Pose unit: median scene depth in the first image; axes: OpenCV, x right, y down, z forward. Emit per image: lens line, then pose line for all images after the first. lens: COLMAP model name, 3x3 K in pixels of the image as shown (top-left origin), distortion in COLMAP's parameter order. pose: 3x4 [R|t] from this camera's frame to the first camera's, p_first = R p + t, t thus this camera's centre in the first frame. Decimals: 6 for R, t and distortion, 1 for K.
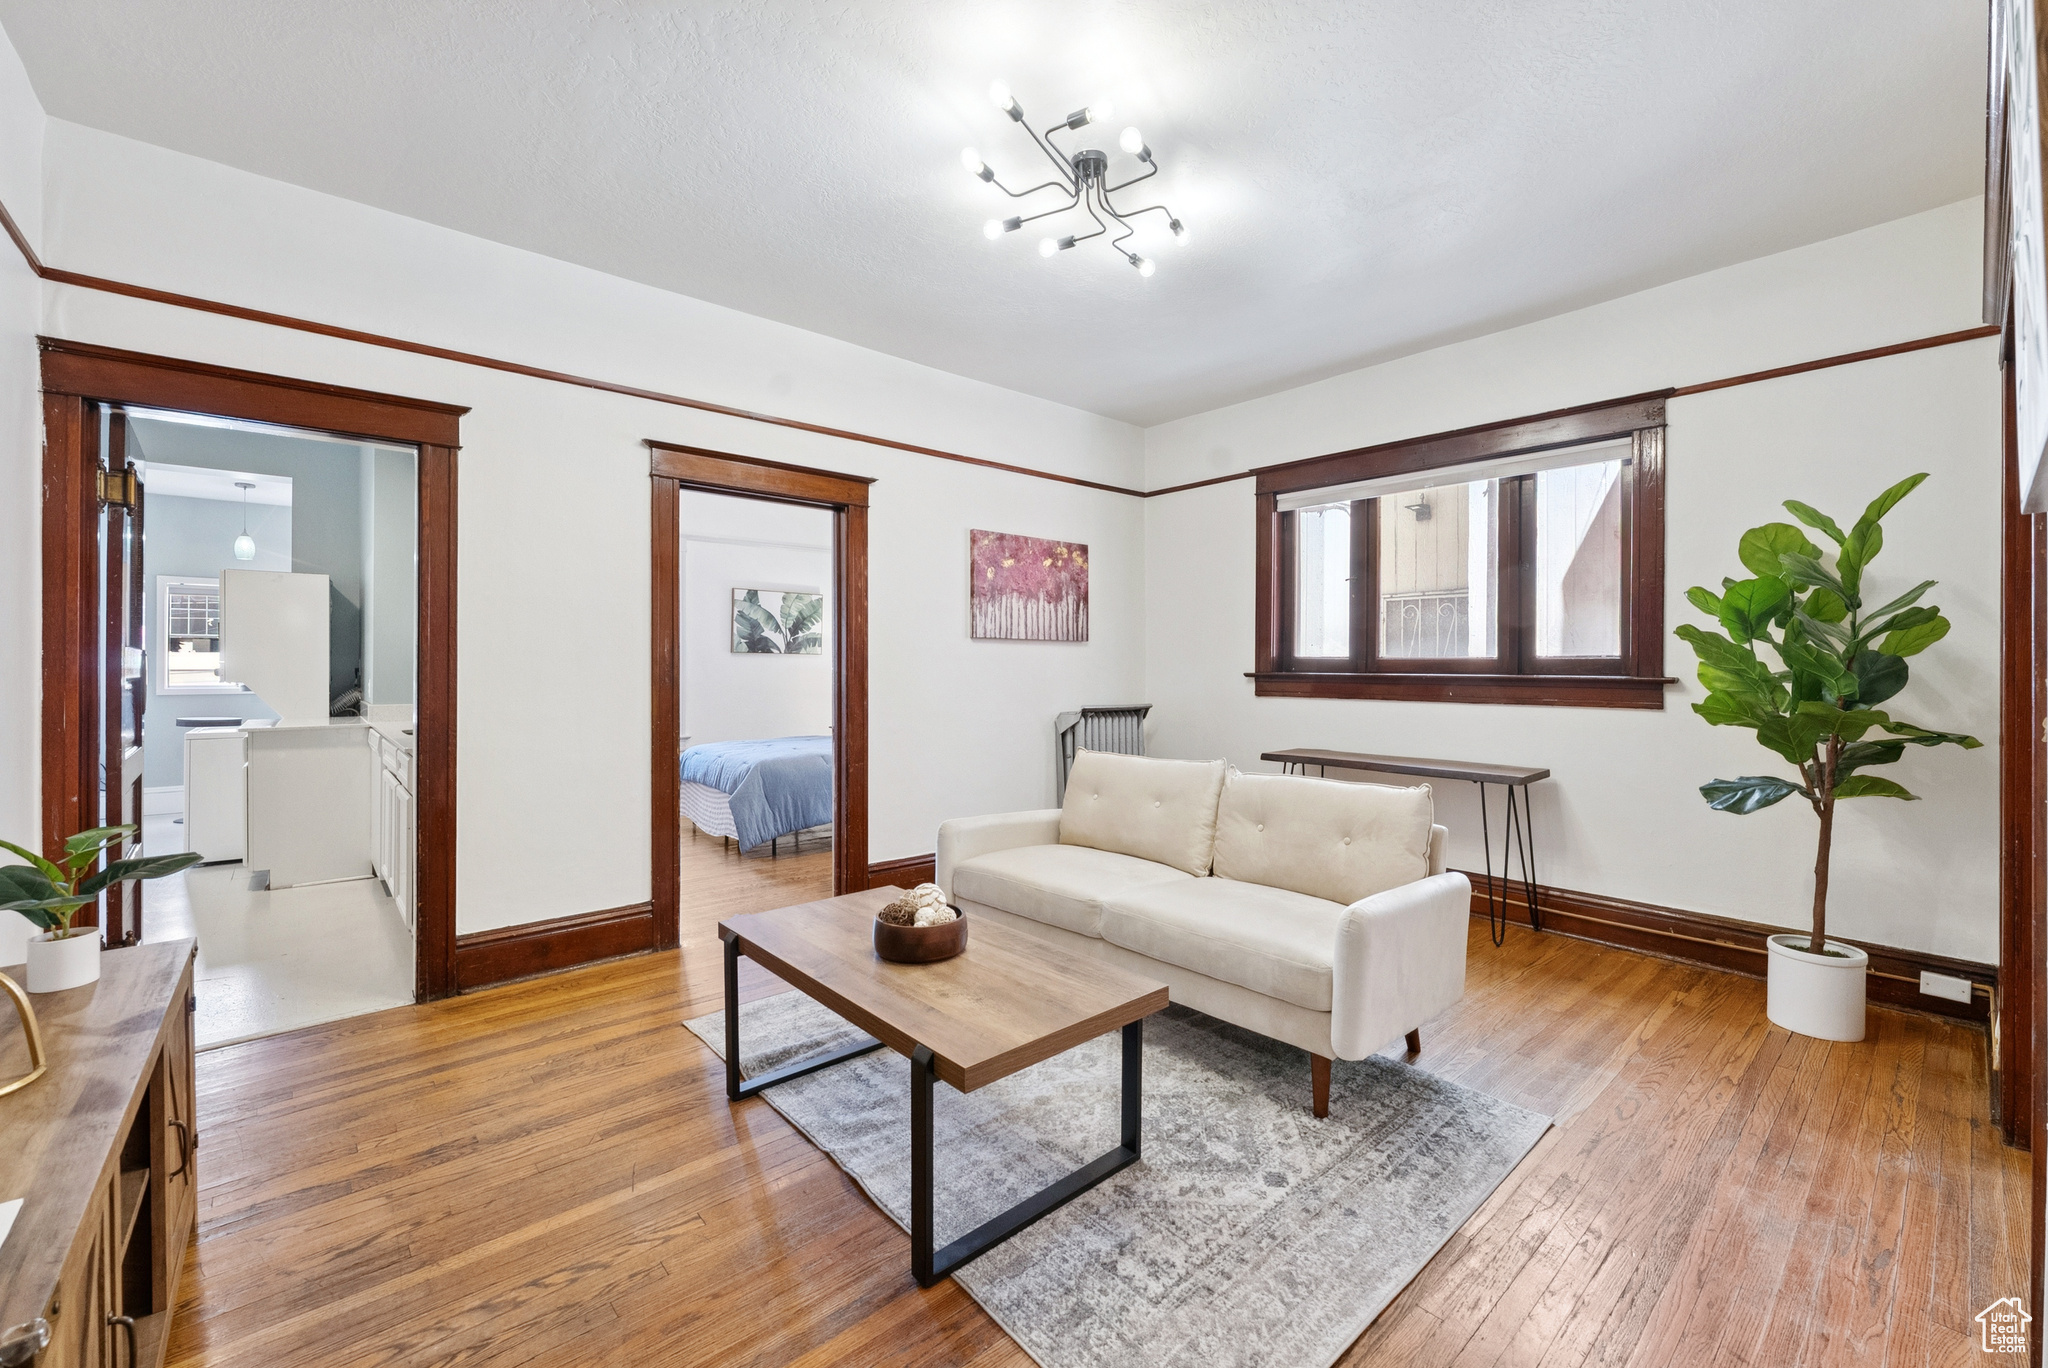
lens RADIAL K [[825.4, 0, 1020.6], [0, 825.4, 667.8], [0, 0, 1]] dist [-0.001607, -0.000506]
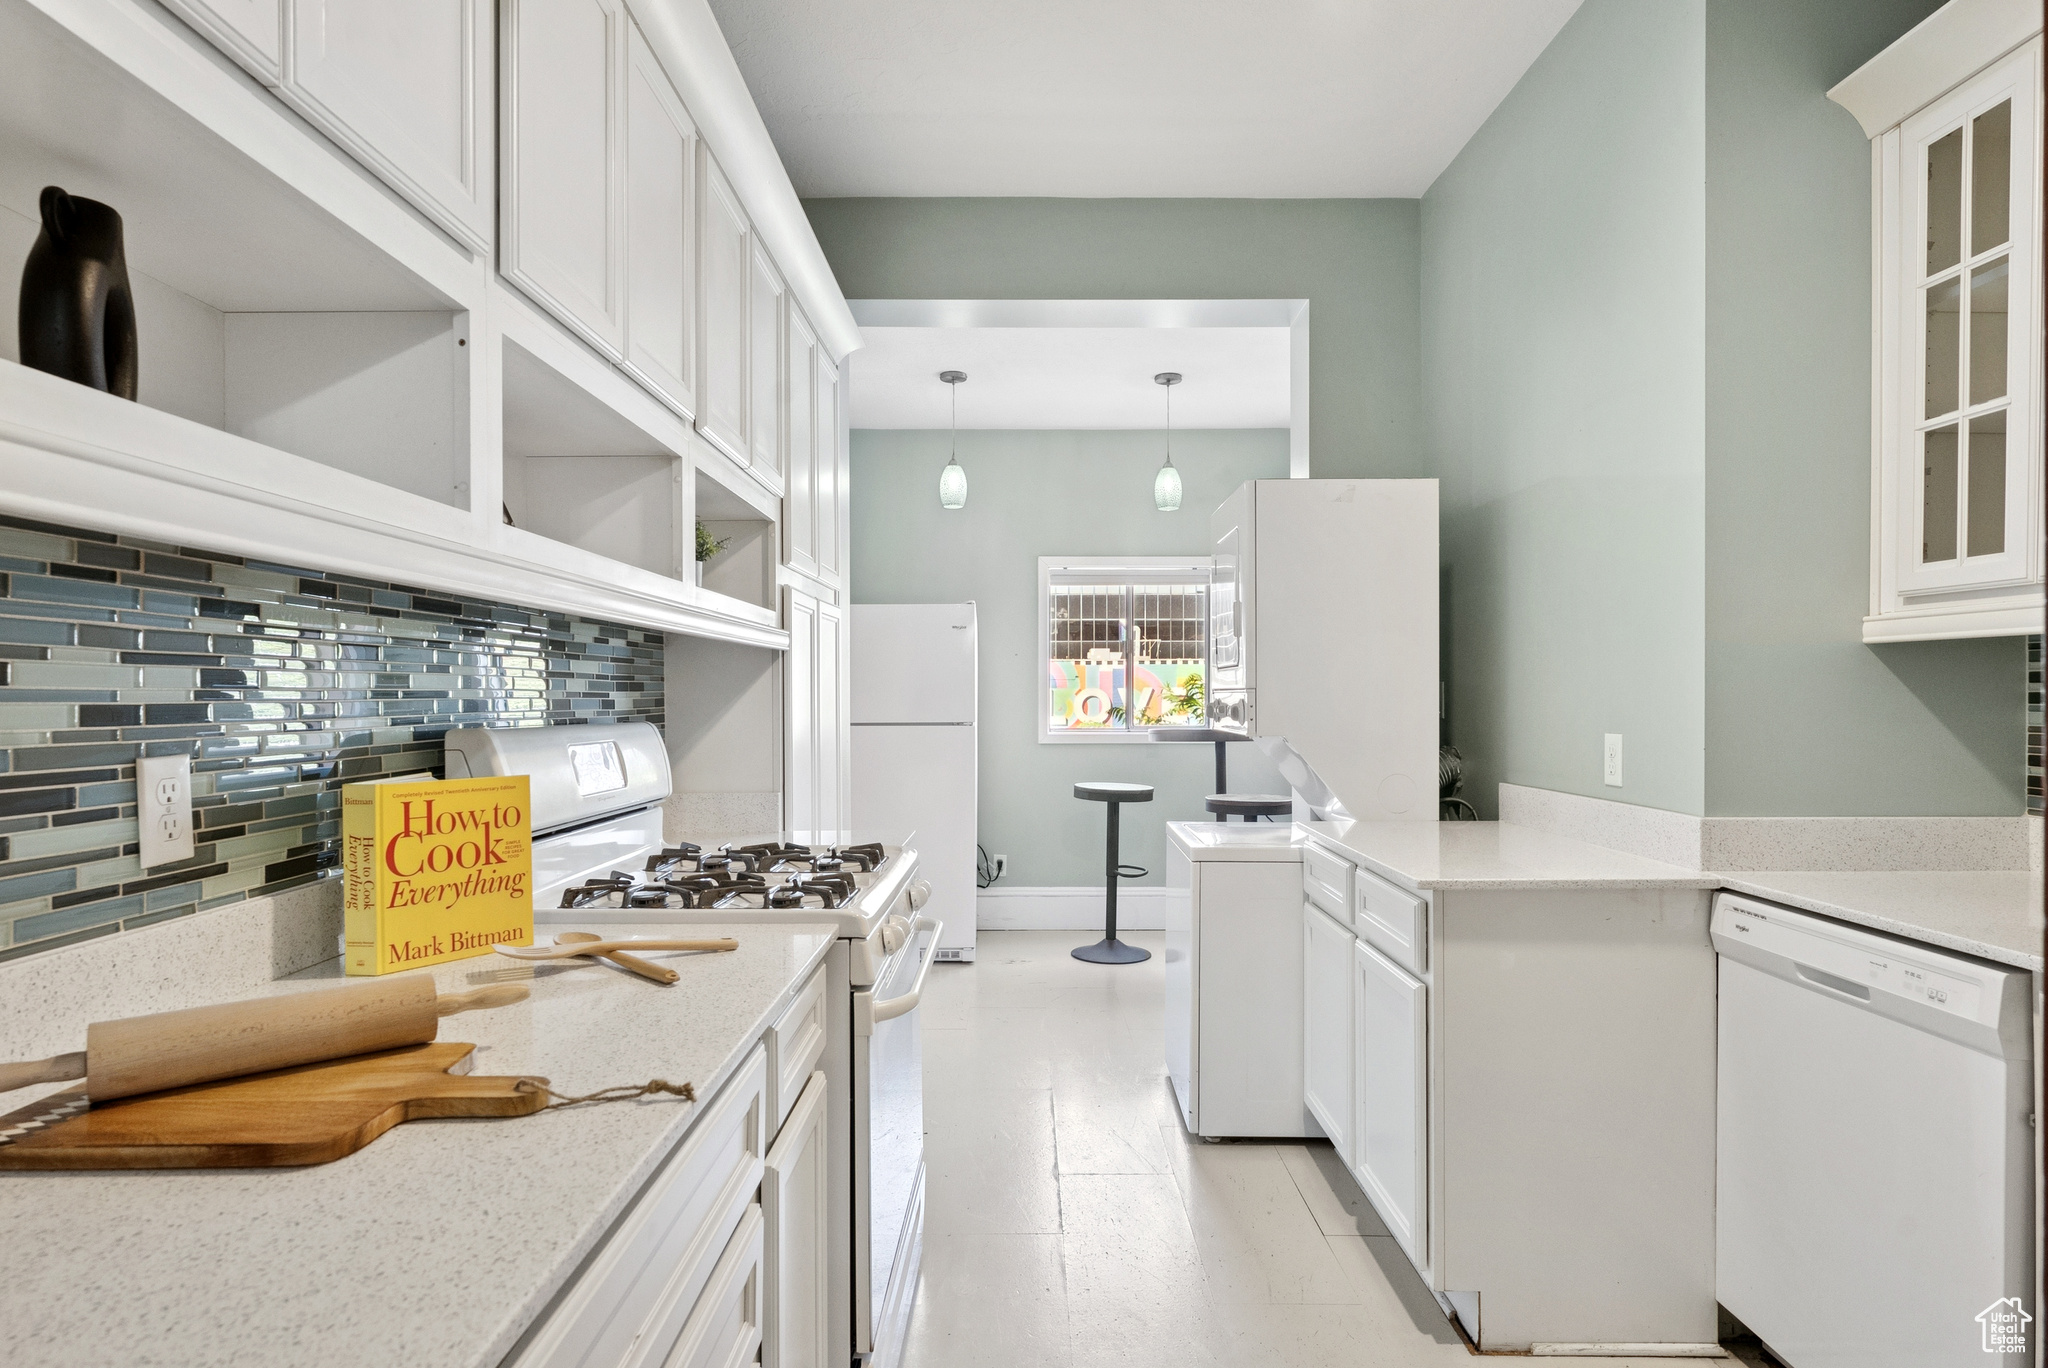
lens RADIAL K [[1103.7, 0, 1009.8], [0, 1103.7, 701.6], [0, 0, 1]] dist [-0.000165, -0.000846]
pose [[0.743822, 0.000500, -0.668378, -0.720909], [0.001119, 0.999997, 0.001993, -0.002559], [0.668377, -0.002230, 0.743819, 0.495998]]
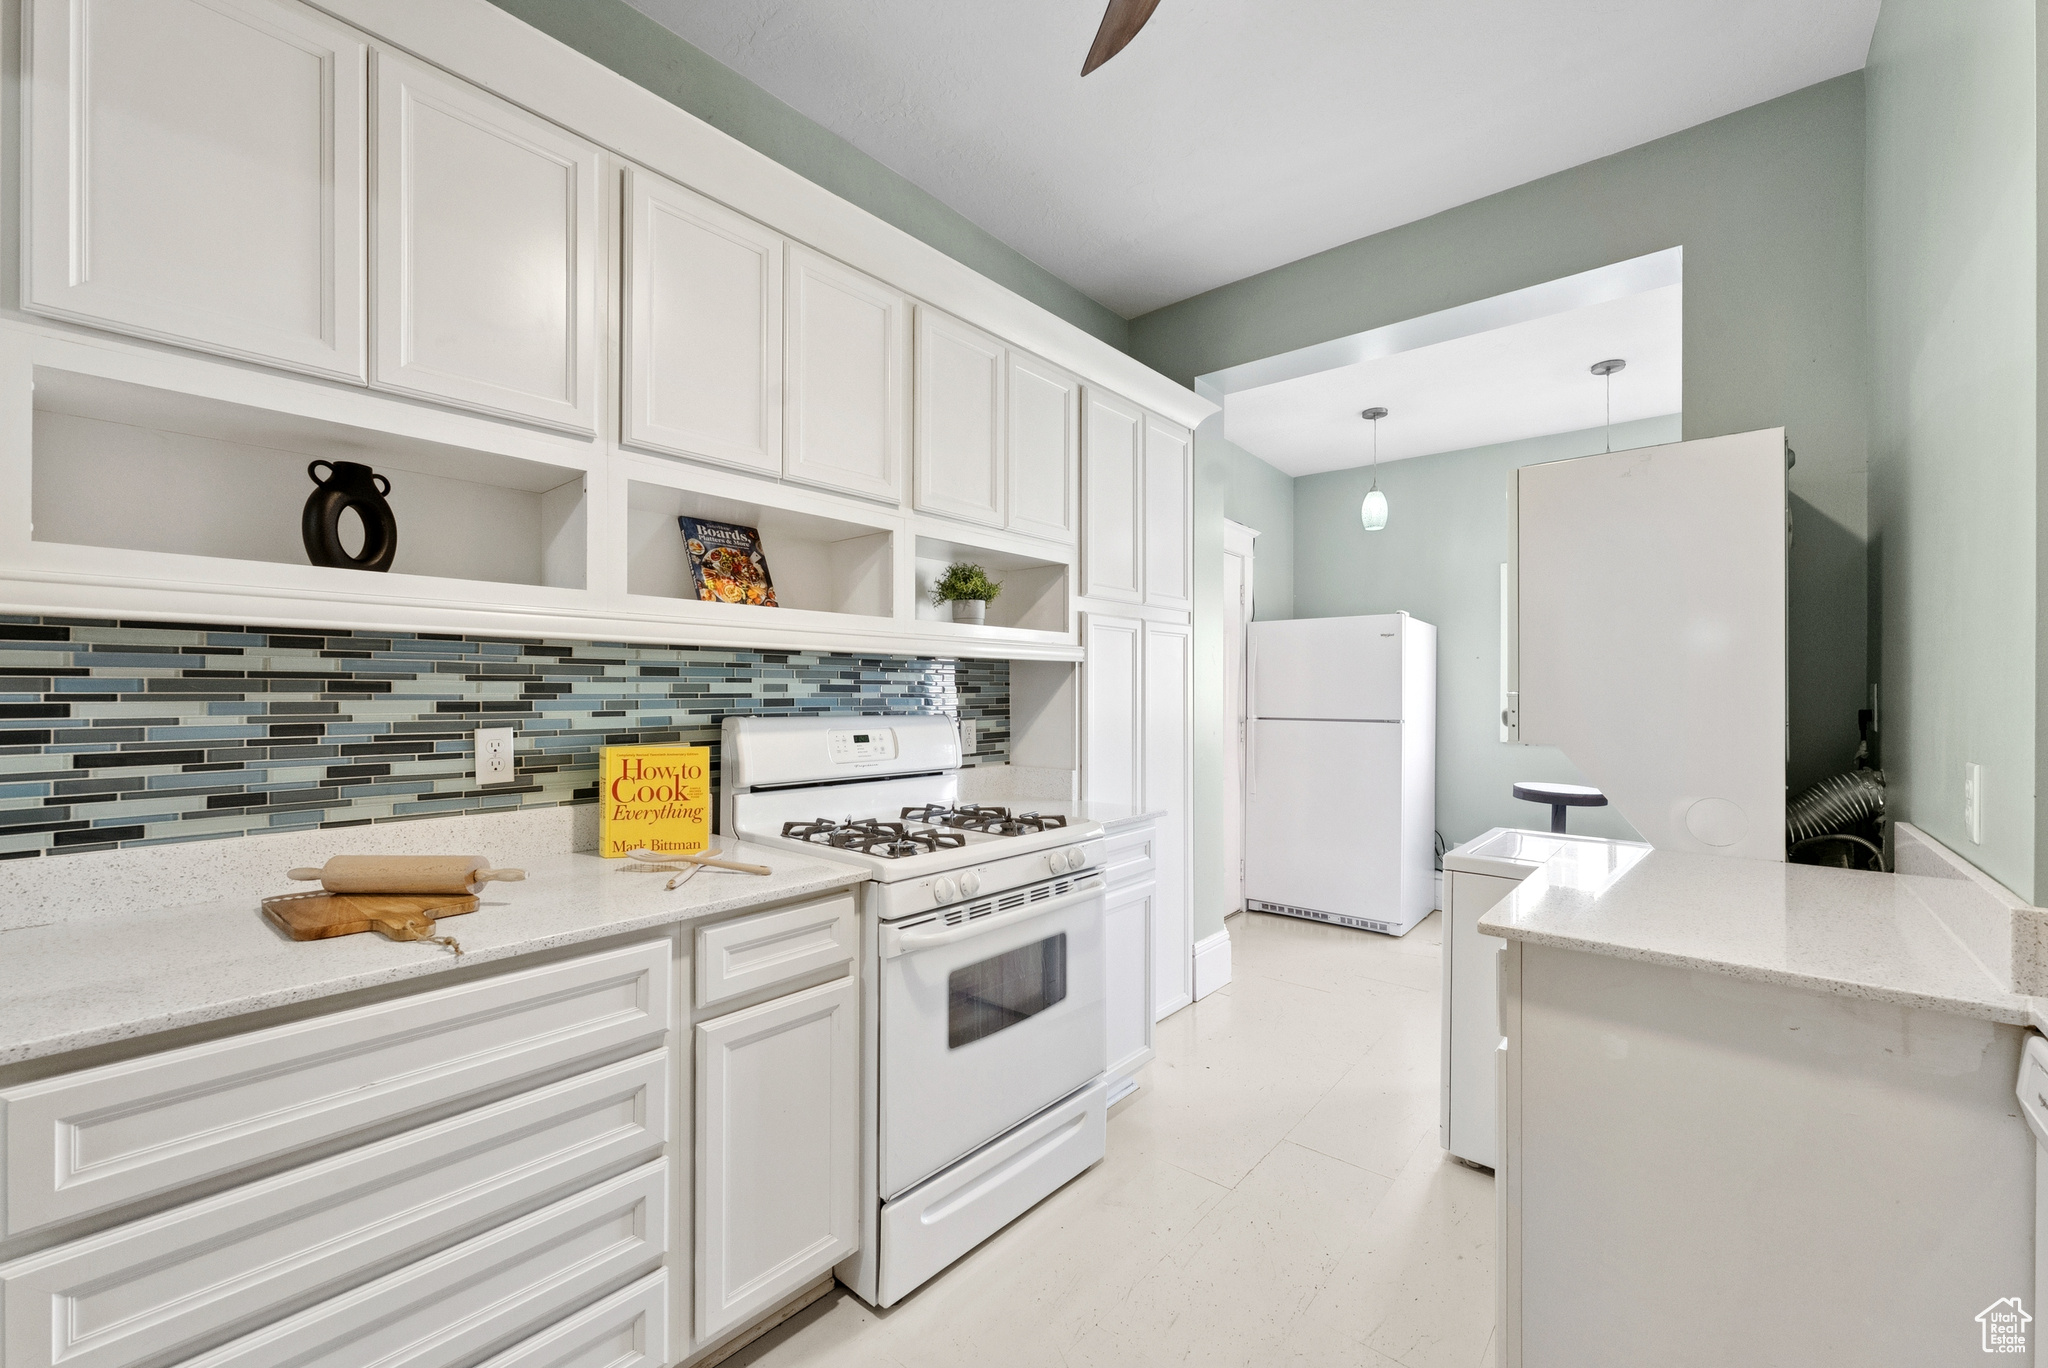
lens RADIAL K [[825.4, 0, 1015.0], [0, 825.4, 685.3], [0, 0, 1]] dist [-0.001607, -0.000506]
pose [[0.126839, -0.009863, -0.991874, -0.634429], [-0.005200, 0.999930, -0.010608, -0.006389], [0.991910, 0.006504, 0.126779, 0.750928]]
